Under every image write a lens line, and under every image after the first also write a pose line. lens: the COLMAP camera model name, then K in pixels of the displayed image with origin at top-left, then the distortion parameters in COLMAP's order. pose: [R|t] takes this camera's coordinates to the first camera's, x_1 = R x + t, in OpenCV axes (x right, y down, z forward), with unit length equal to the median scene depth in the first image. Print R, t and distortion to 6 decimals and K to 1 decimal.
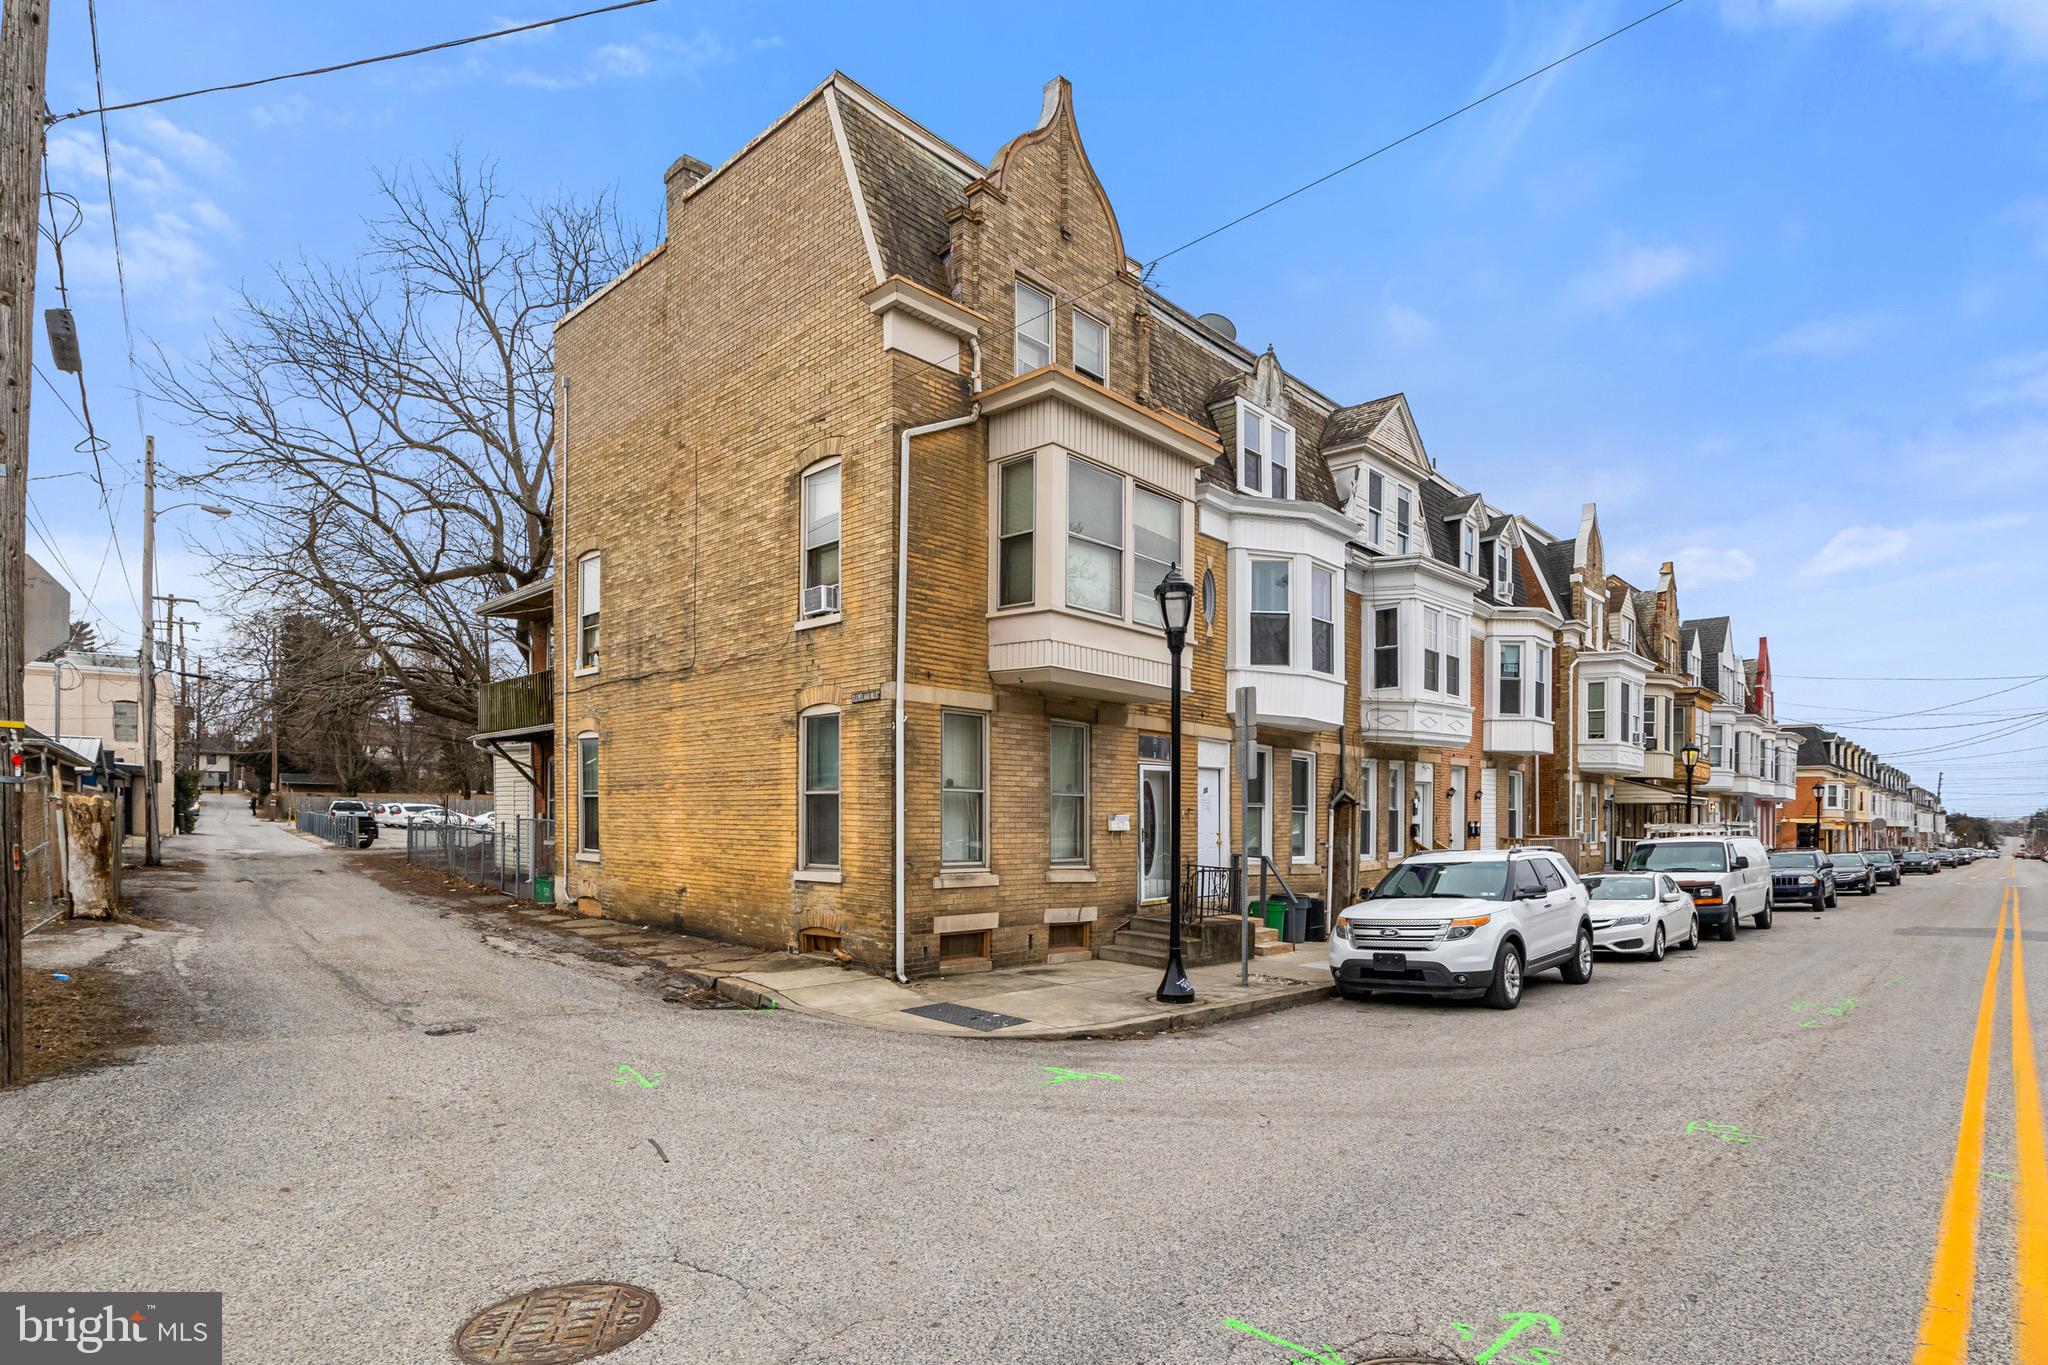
lens RADIAL K [[1043.5, 0, 1018.1], [0, 1043.5, 685.0], [0, 0, 1]] dist [-0.006928, -0.001005]
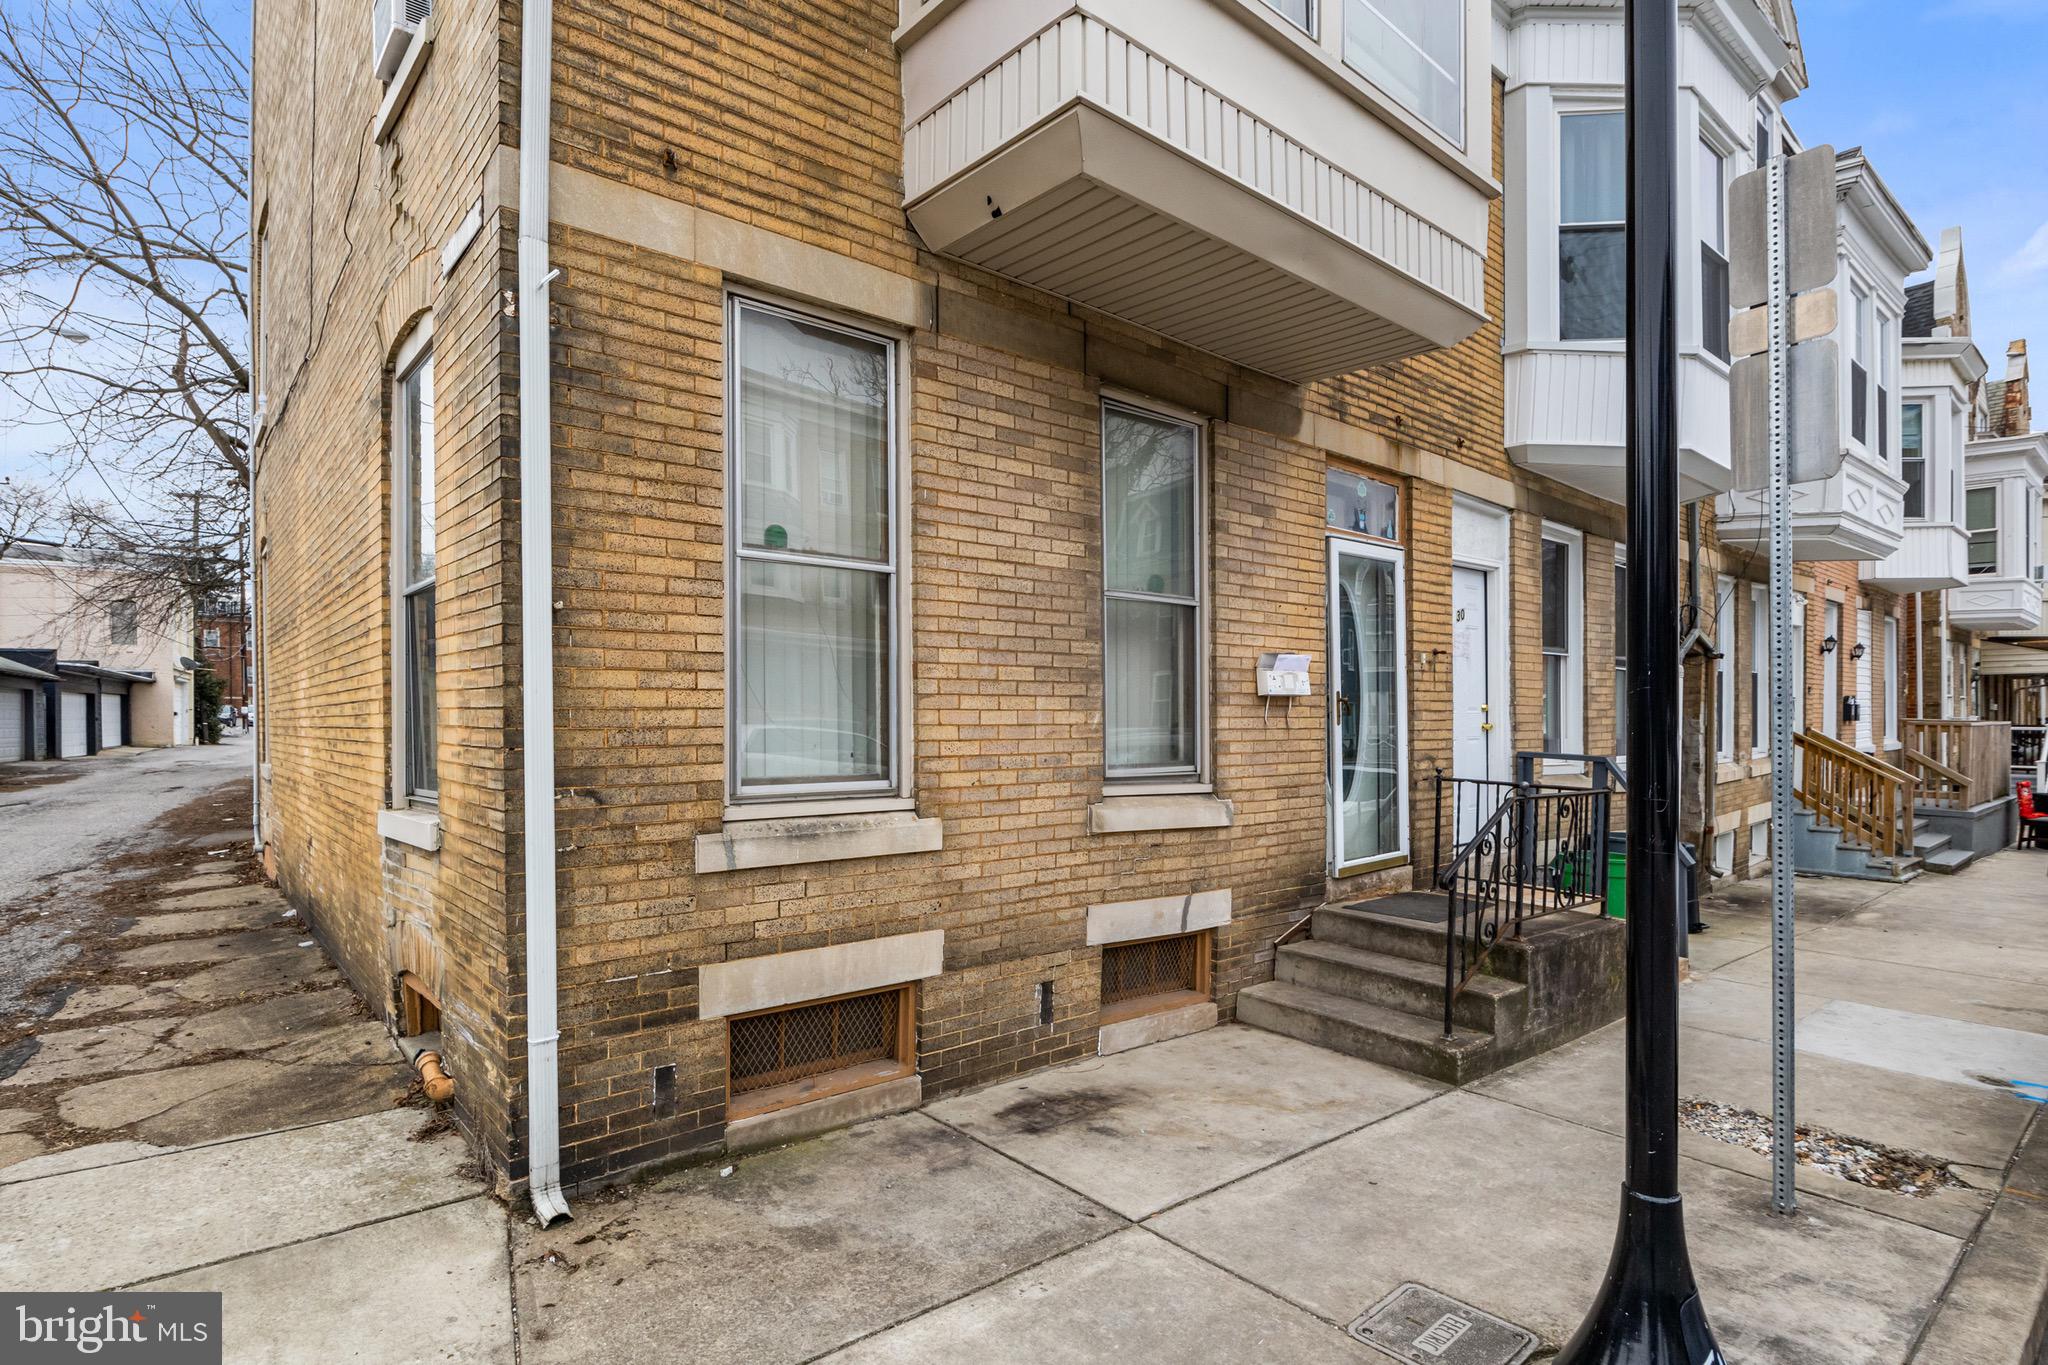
lens RADIAL K [[1043.5, 0, 1025.4], [0, 1043.5, 703.9], [0, 0, 1]] dist [-0.006928, -0.001005]
pose [[0.996159, -0.012596, -0.086648, 0.036048], [0.022013, 0.993842, 0.108596, 0.106200], [0.084747, -0.110086, 0.990302, 0.653026]]
